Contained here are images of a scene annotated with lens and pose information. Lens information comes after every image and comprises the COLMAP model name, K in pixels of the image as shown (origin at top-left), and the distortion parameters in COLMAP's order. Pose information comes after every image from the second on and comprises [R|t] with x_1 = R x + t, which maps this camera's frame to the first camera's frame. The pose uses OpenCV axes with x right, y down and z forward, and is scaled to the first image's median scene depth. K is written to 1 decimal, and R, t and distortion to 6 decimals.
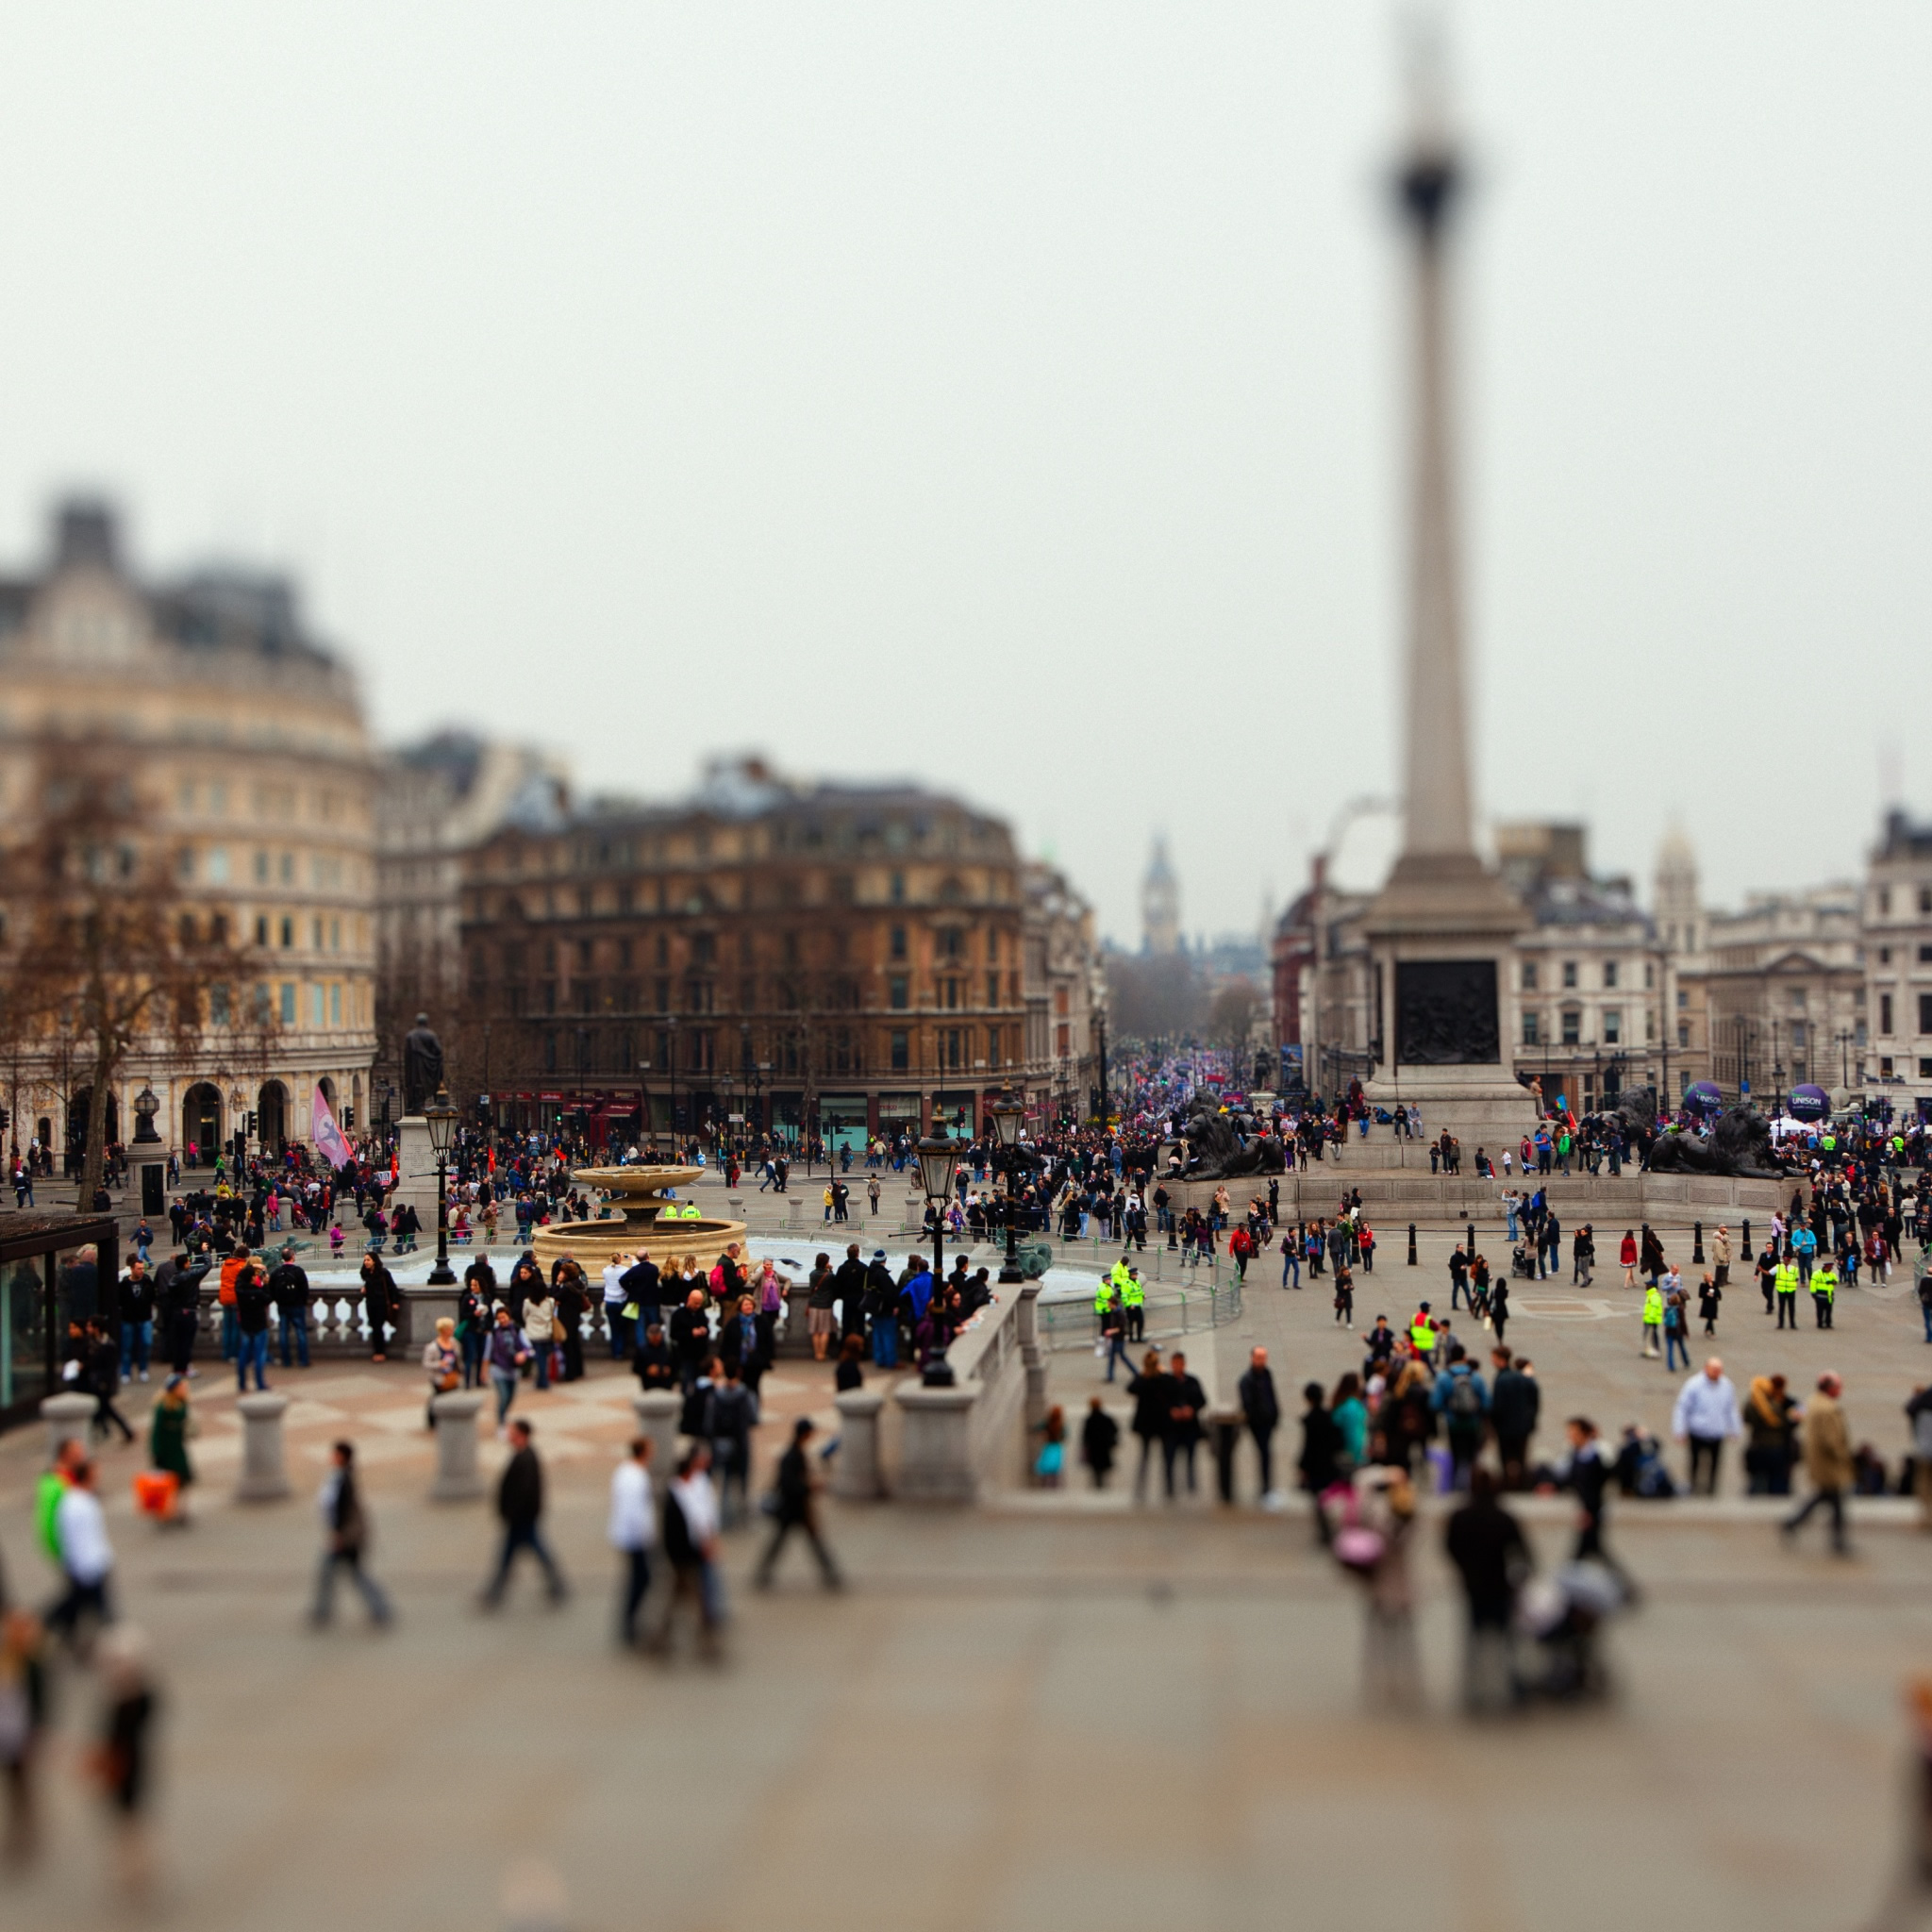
lens RADIAL K [[2526.5, 0, 966.0], [0, 2526.5, 966.0], [0, 0, 1]] dist [-0.075072, -0.011335]
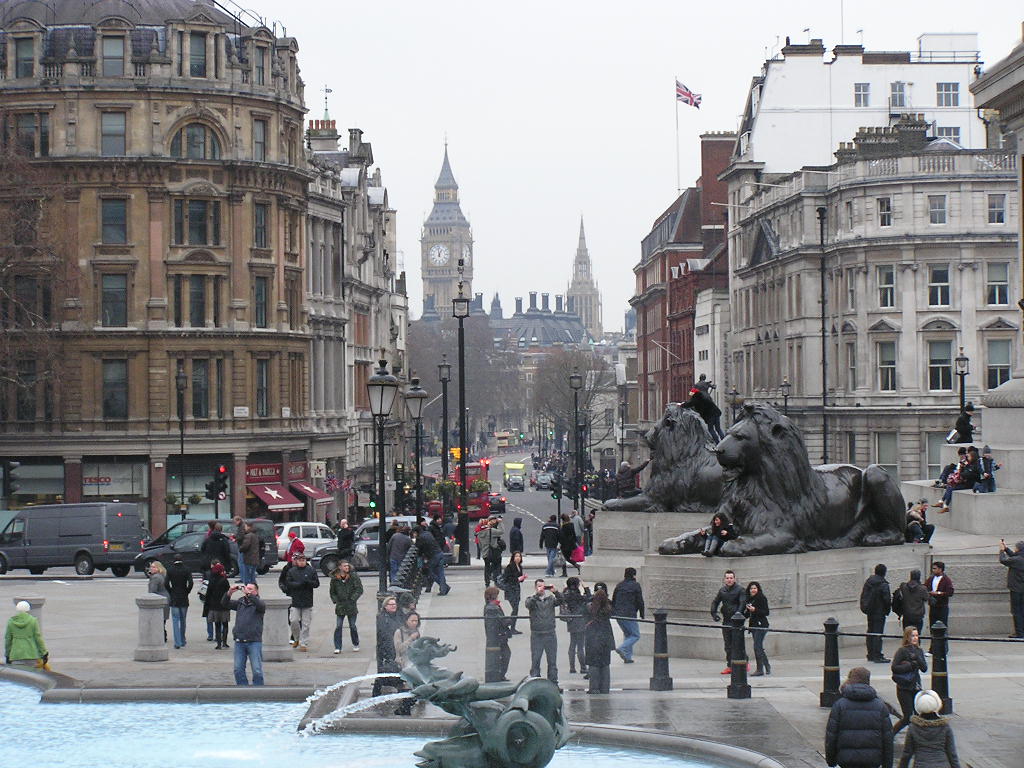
lens RADIAL K [[3094.1, 0, 512.0], [0, 3094.1, 384.0], [0, 0, 1]] dist [-0.125425, -0.852204]
pose [[0.994652, 0.000695, 0.103285, -0.007251], [-0.001640, 0.999958, 0.009061, 0.024526], [-0.103274, -0.009182, 0.994611, 0.216882]]
